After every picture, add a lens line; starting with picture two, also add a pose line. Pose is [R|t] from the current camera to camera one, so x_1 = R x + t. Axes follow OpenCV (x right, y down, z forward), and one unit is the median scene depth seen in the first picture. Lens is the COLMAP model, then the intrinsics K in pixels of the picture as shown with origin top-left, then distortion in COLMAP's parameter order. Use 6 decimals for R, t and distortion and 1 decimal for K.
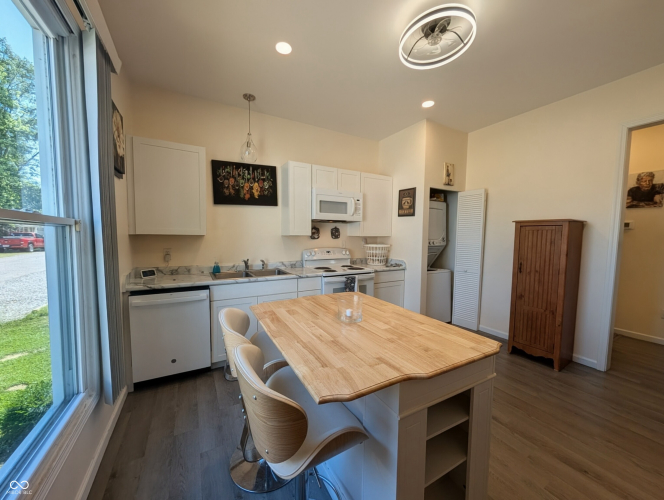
lens RADIAL K [[251.5, 0, 331.6], [0, 251.5, 251.1], [0, 0, 1]] dist [-0.000919, 0.000214]
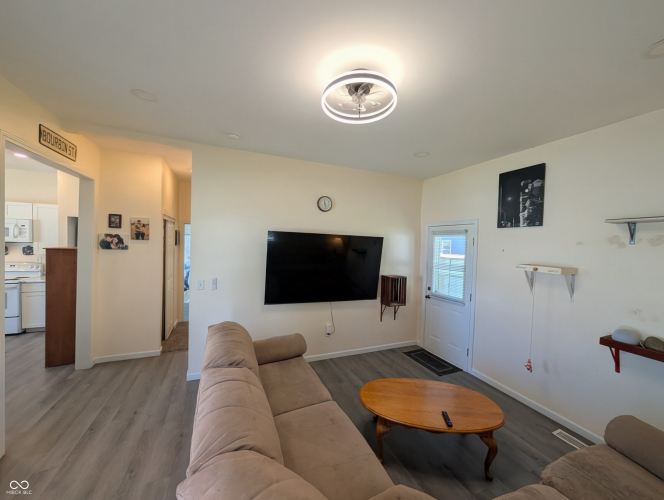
lens RADIAL K [[251.5, 0, 329.8], [0, 251.5, 249.8], [0, 0, 1]] dist [-0.000919, 0.000214]
pose [[0.994332, 0.028240, -0.102499, 1.937253], [-0.032485, 0.998672, -0.039988, -0.087572], [0.101233, 0.043091, 0.993929, -0.104541]]
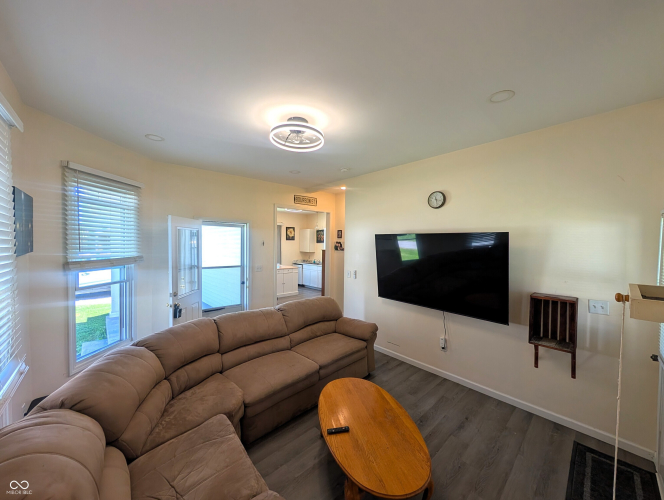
lens RADIAL K [[251.5, 0, 331.5], [0, 251.5, 249.3], [0, 0, 1]] dist [-0.000919, 0.000214]
pose [[0.232006, 0.017366, -0.972559, 2.693938], [-0.074081, 0.997252, 0.000135, -0.106969], [0.969889, 0.072017, 0.232655, 0.374174]]
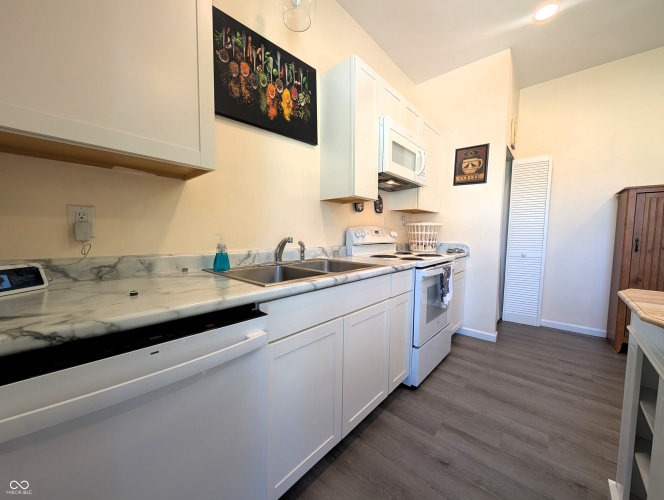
lens RADIAL K [[251.5, 0, 331.5], [0, 251.5, 250.9], [0, 0, 1]] dist [-0.000919, 0.000214]
pose [[0.947972, -0.023501, 0.317485, -0.377394], [0.020774, 0.999713, 0.011971, 0.047797], [-0.317675, -0.004753, 0.948188, 0.485208]]
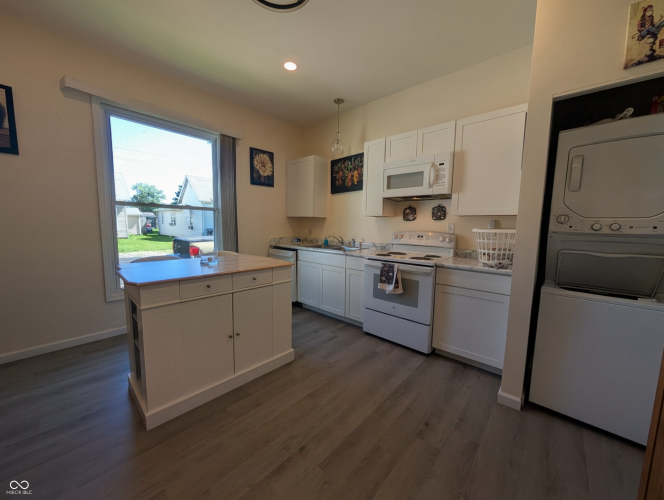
lens RADIAL K [[251.5, 0, 329.8], [0, 251.5, 251.0], [0, 0, 1]] dist [-0.000919, 0.000214]
pose [[0.315063, 0.098818, -0.943912, 0.762670], [-0.076829, 0.993956, 0.078413, 0.009983], [0.945956, 0.047815, 0.320751, 0.532352]]
